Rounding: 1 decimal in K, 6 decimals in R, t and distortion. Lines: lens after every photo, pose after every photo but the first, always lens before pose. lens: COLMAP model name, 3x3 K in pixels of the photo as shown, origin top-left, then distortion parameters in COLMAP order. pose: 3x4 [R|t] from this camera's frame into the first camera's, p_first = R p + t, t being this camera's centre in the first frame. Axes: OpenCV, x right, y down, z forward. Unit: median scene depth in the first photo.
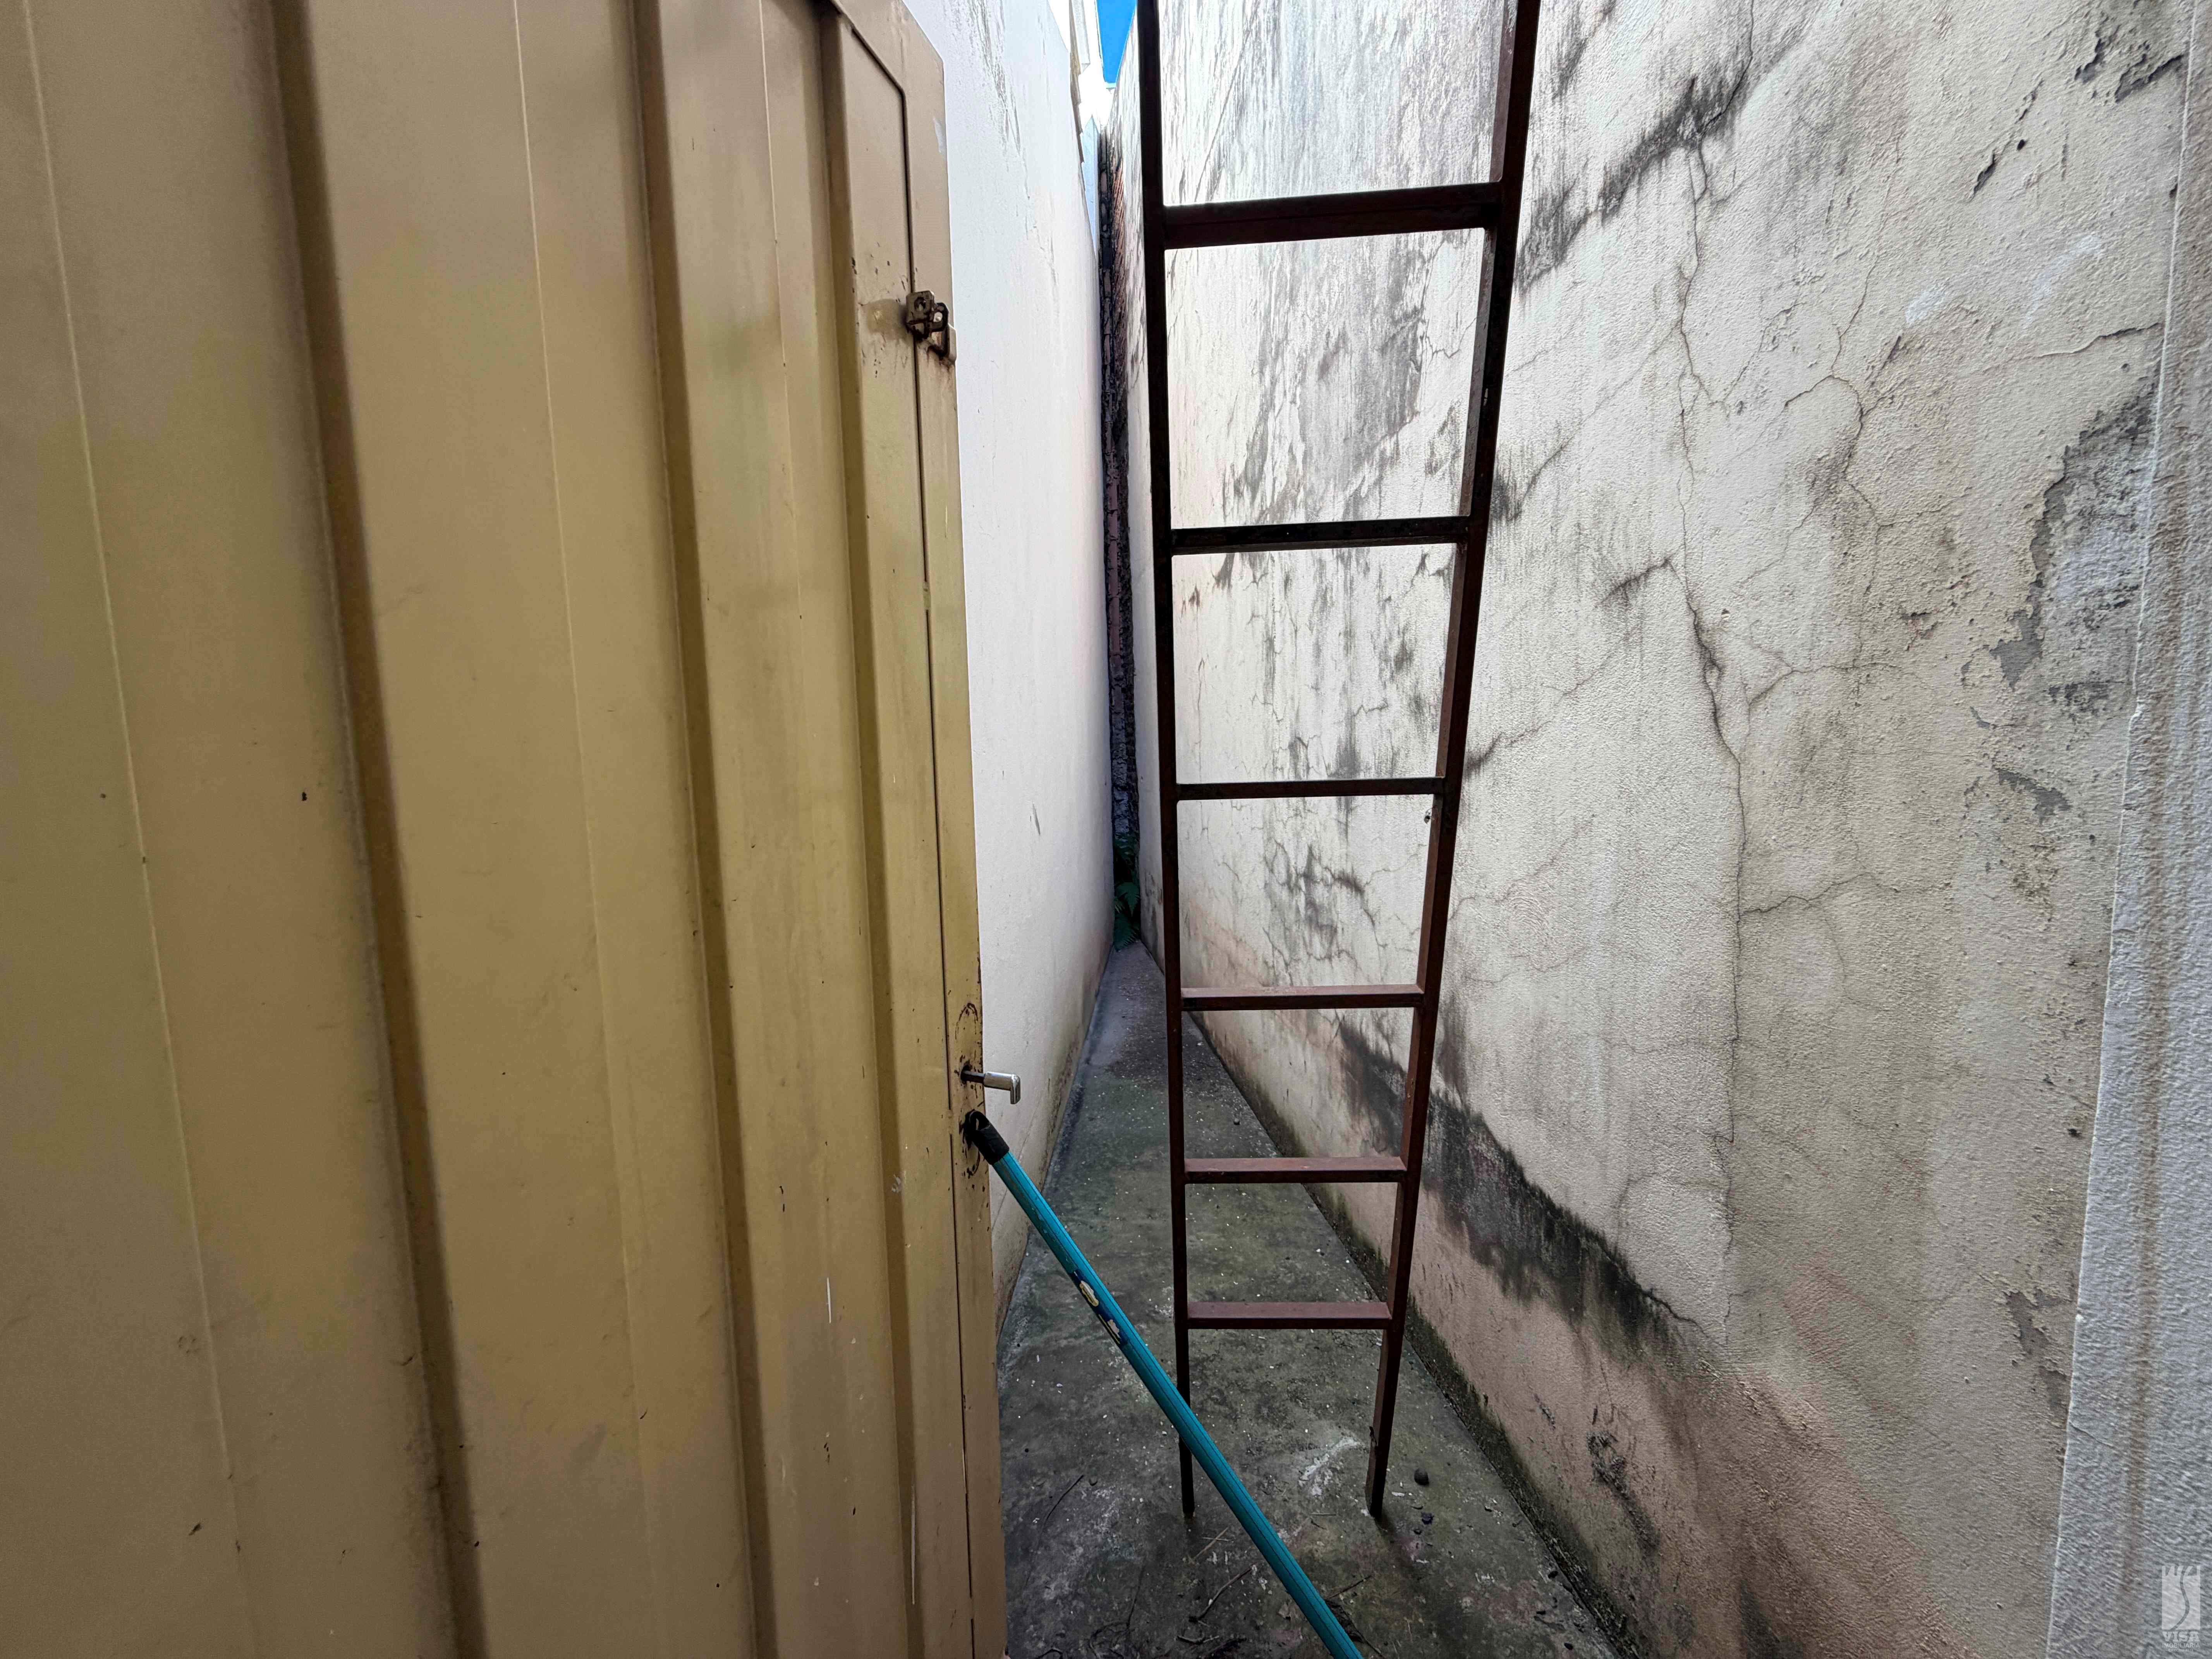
lens RADIAL K [[884.1, 0, 1107.0], [0, 884.1, 830.7], [0, 0, 1]] dist [-0.002072, -0.000037]
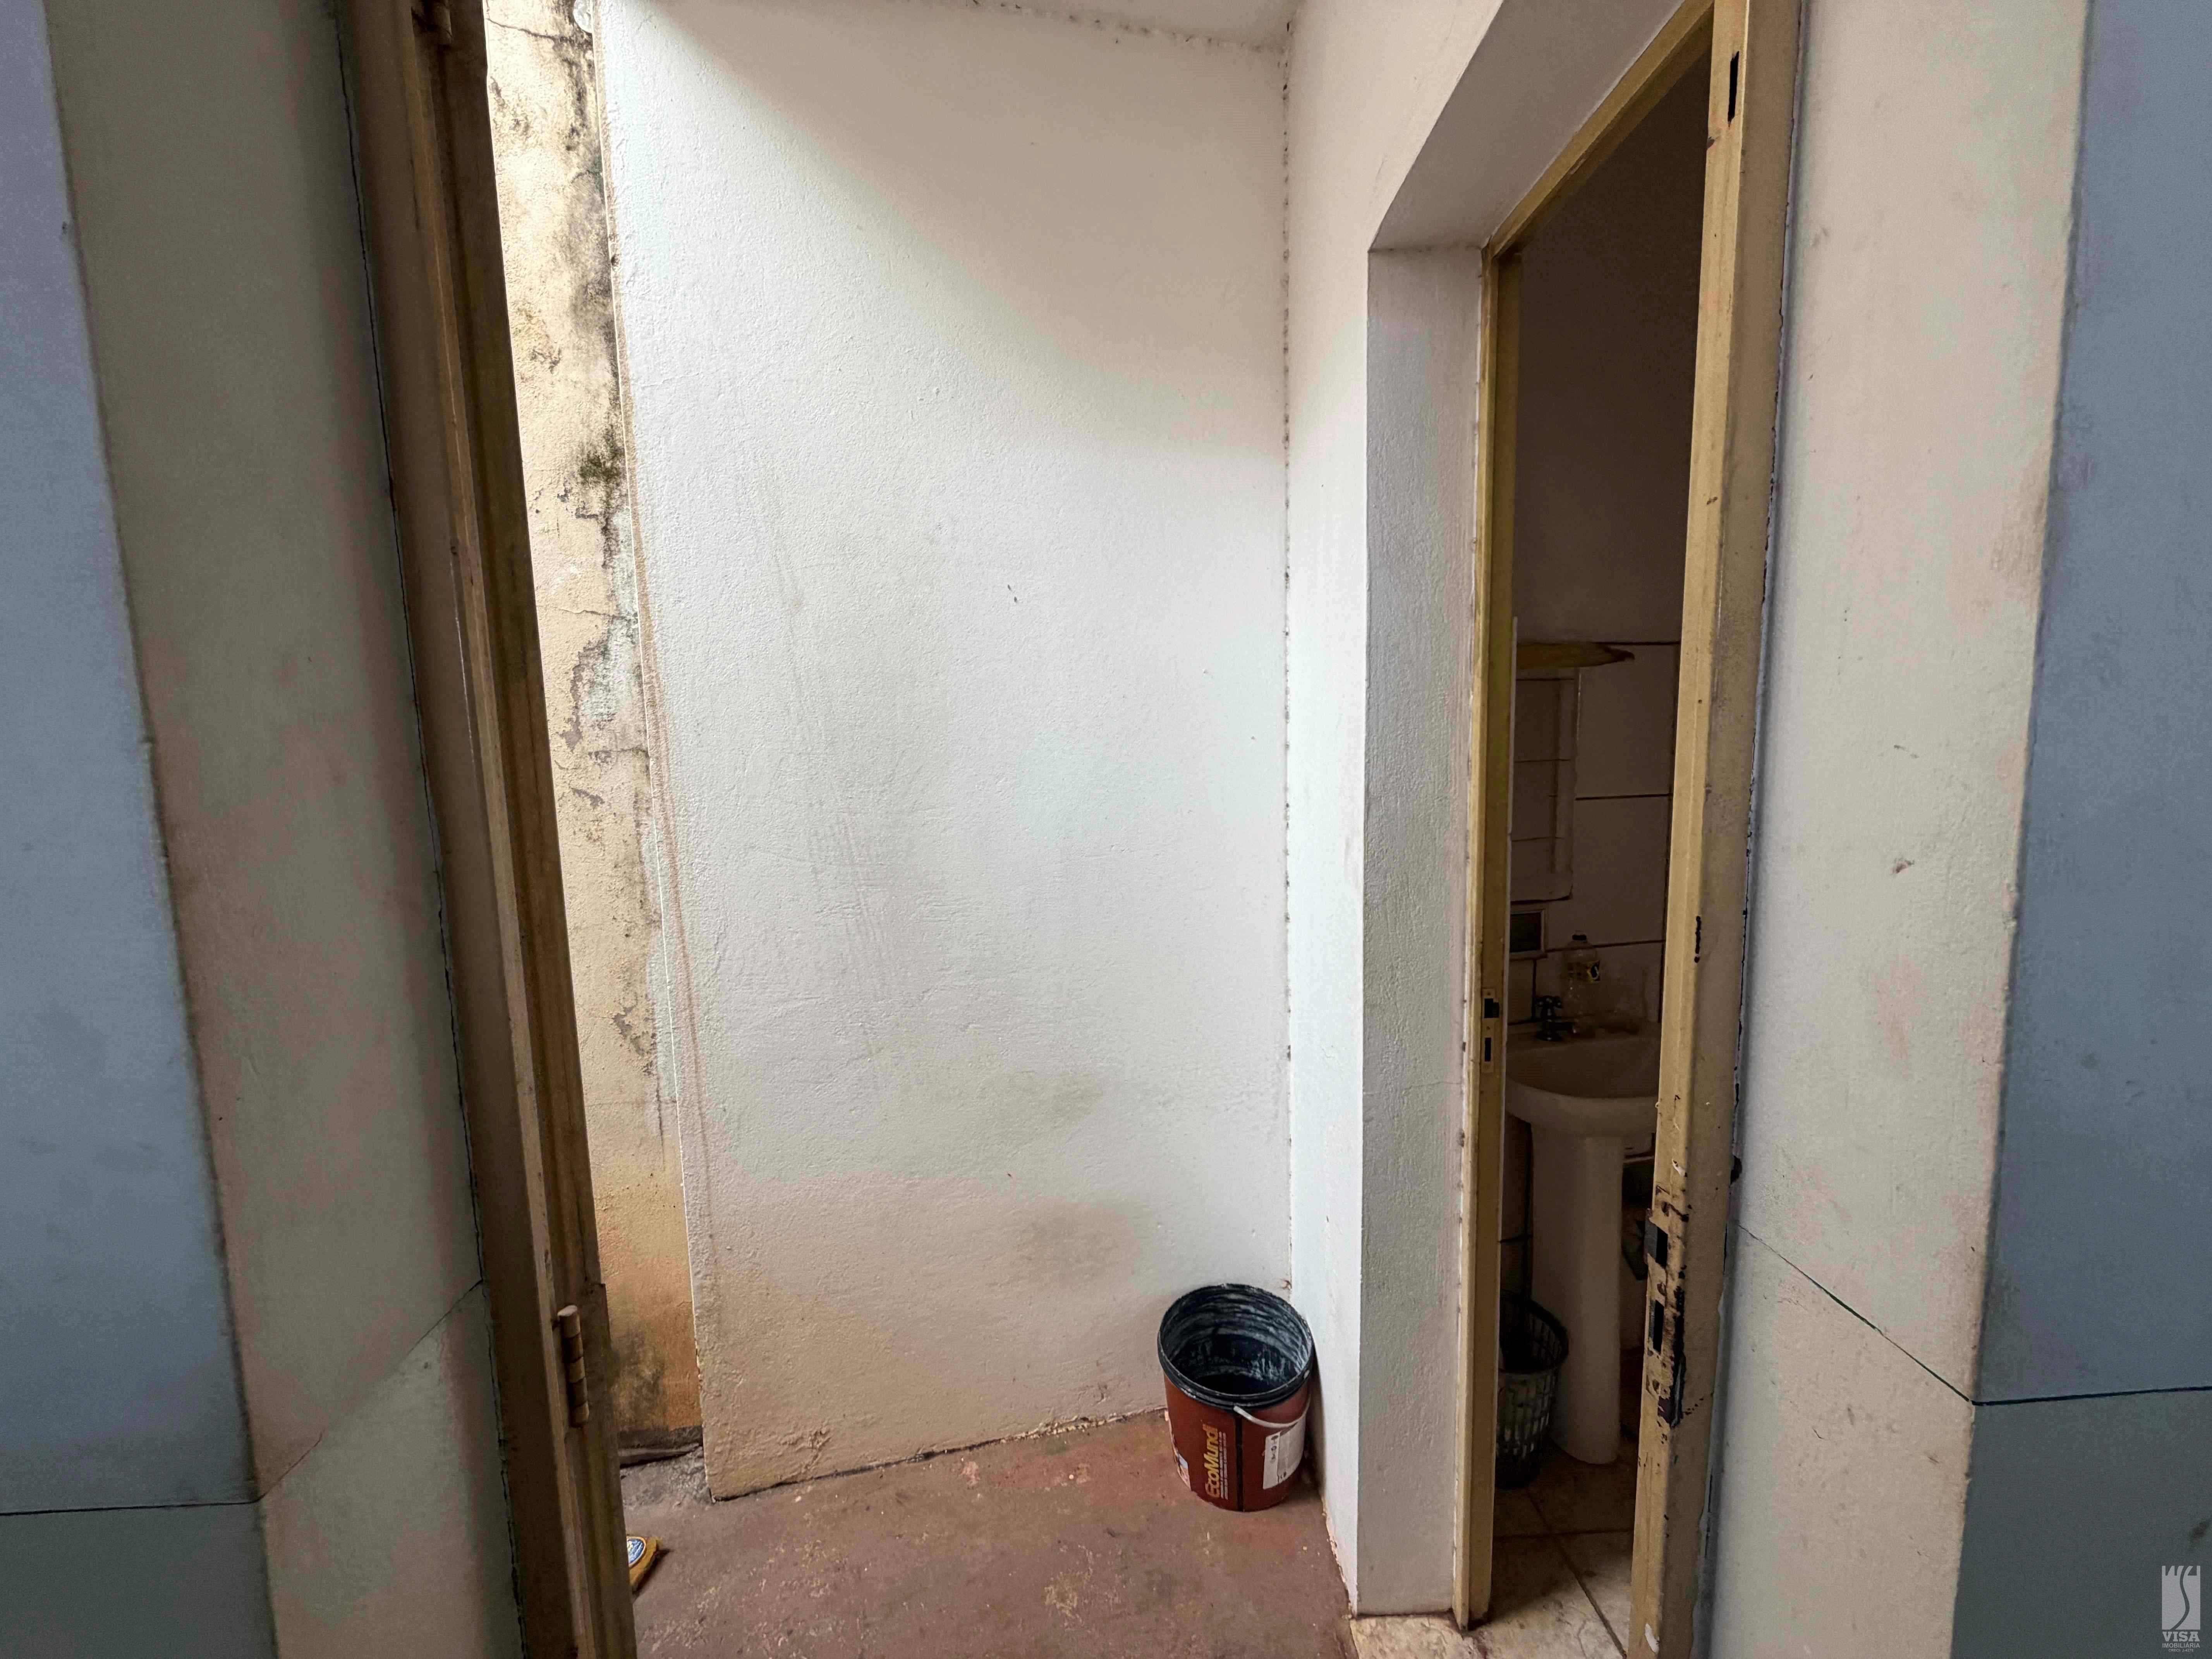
lens RADIAL K [[884.1, 0, 1103.2], [0, 884.1, 836.6], [0, 0, 1]] dist [-0.002072, -0.000037]
pose [[-0.100638, -0.084985, 0.991287, -1.440565], [0.124753, 0.987404, 0.097317, 0.001278], [-0.987071, 0.133460, -0.088768, -0.115959]]
